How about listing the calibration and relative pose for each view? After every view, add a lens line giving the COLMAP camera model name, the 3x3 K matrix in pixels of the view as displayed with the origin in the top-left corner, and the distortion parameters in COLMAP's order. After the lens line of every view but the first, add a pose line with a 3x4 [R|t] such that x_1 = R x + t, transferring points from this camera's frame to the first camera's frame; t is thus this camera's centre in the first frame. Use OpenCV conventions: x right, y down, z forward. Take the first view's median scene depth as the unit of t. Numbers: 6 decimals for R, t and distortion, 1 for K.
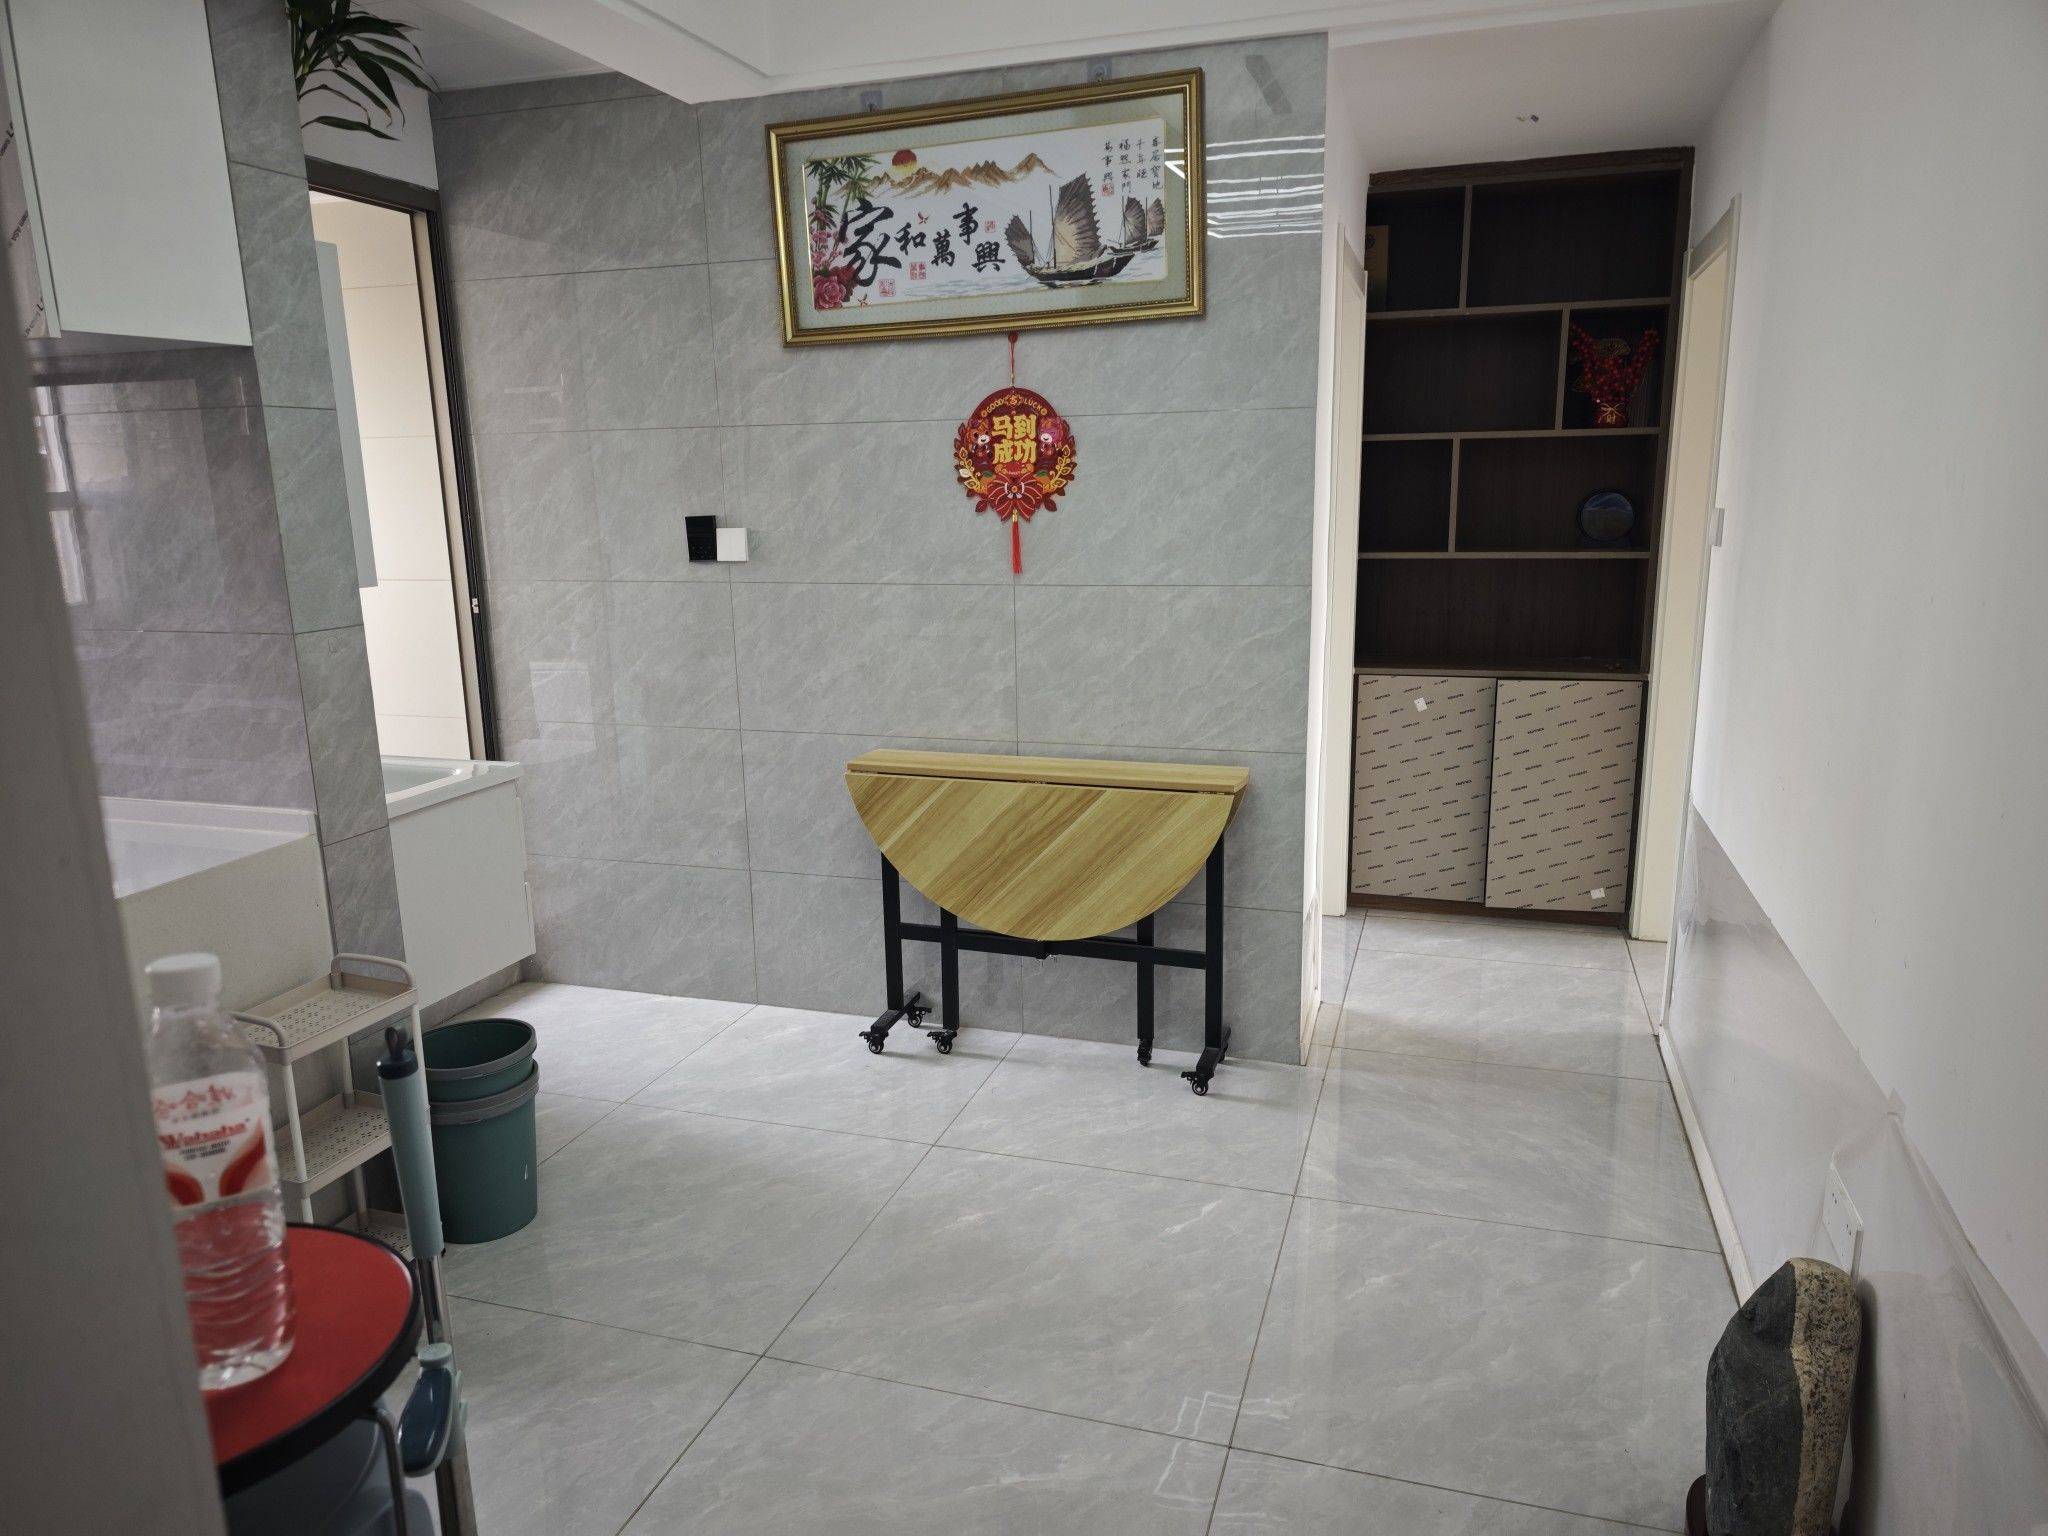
lens RADIAL K [[1399.0, 0, 1024.1], [0, 1399.0, 805.9], [0, 0, 1]] dist [0.055581, -0.059592]
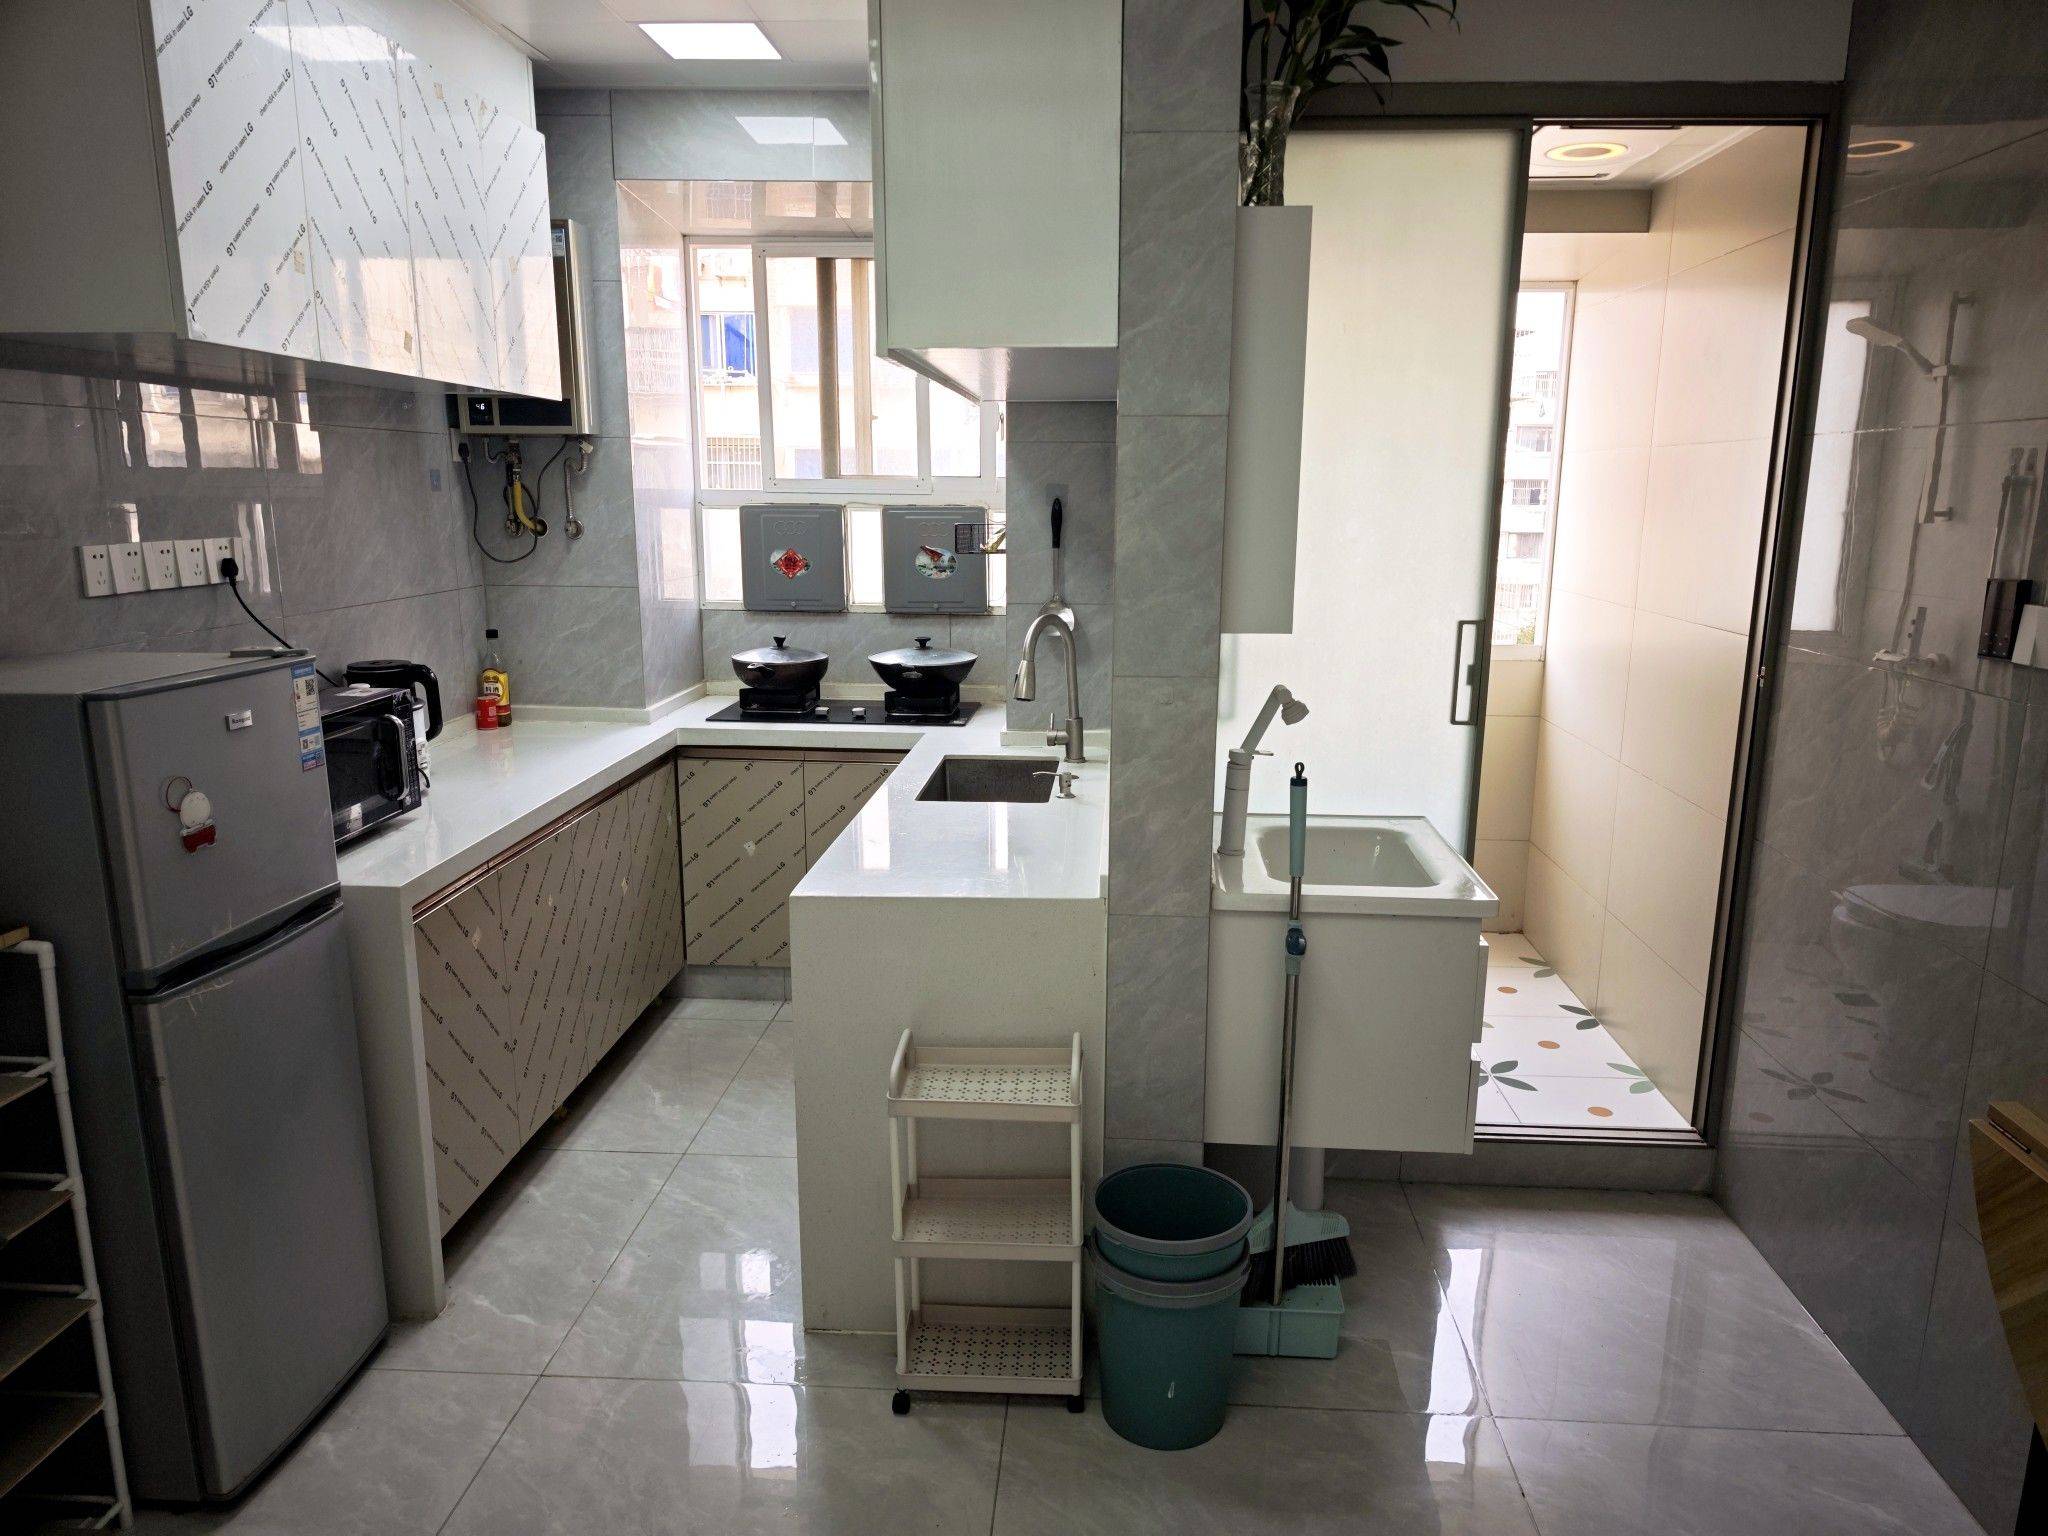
lens RADIAL K [[1399.0, 0, 1024.1], [0, 1399.0, 805.9], [0, 0, 1]] dist [0.055581, -0.059592]
pose [[0.255425, 0.234691, -0.937912, 0.297727], [-0.235122, 0.956046, 0.175197, -0.178903], [0.937804, 0.175774, 0.299379, 0.683586]]
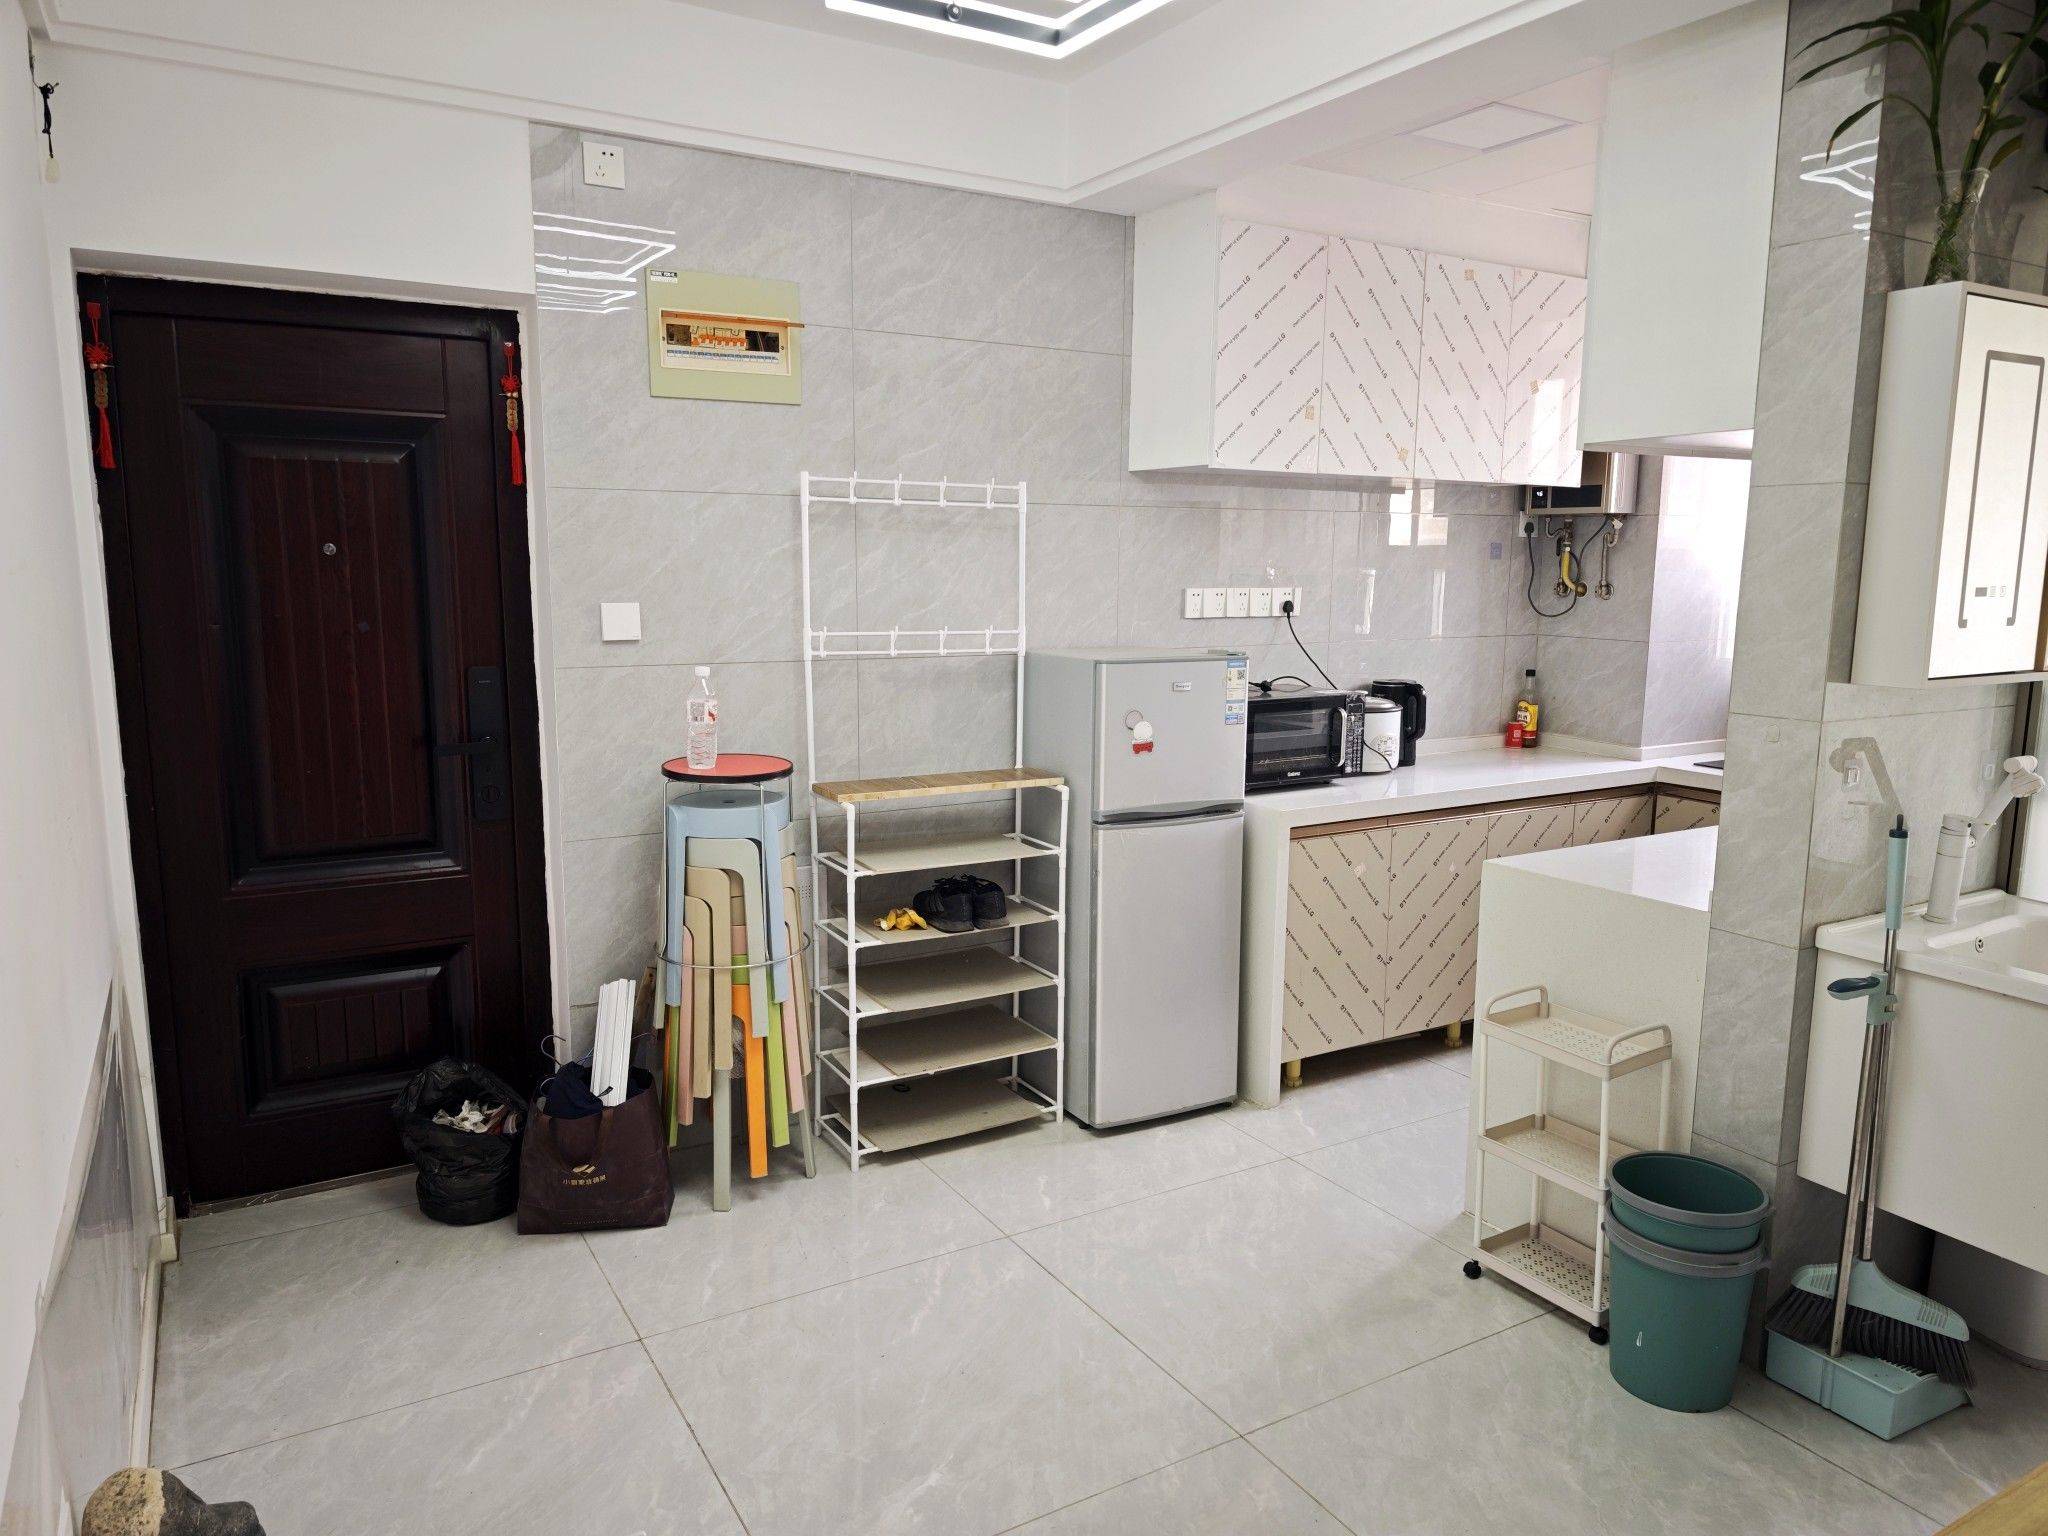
lens RADIAL K [[1399.0, 0, 1024.1], [0, 1399.0, 805.9], [0, 0, 1]] dist [0.055581, -0.059592]
pose [[-0.663801, 0.143157, -0.734081, 0.536650], [-0.171820, 0.926069, 0.335967, -0.301024], [0.727906, 0.349145, -0.590128, 1.215788]]
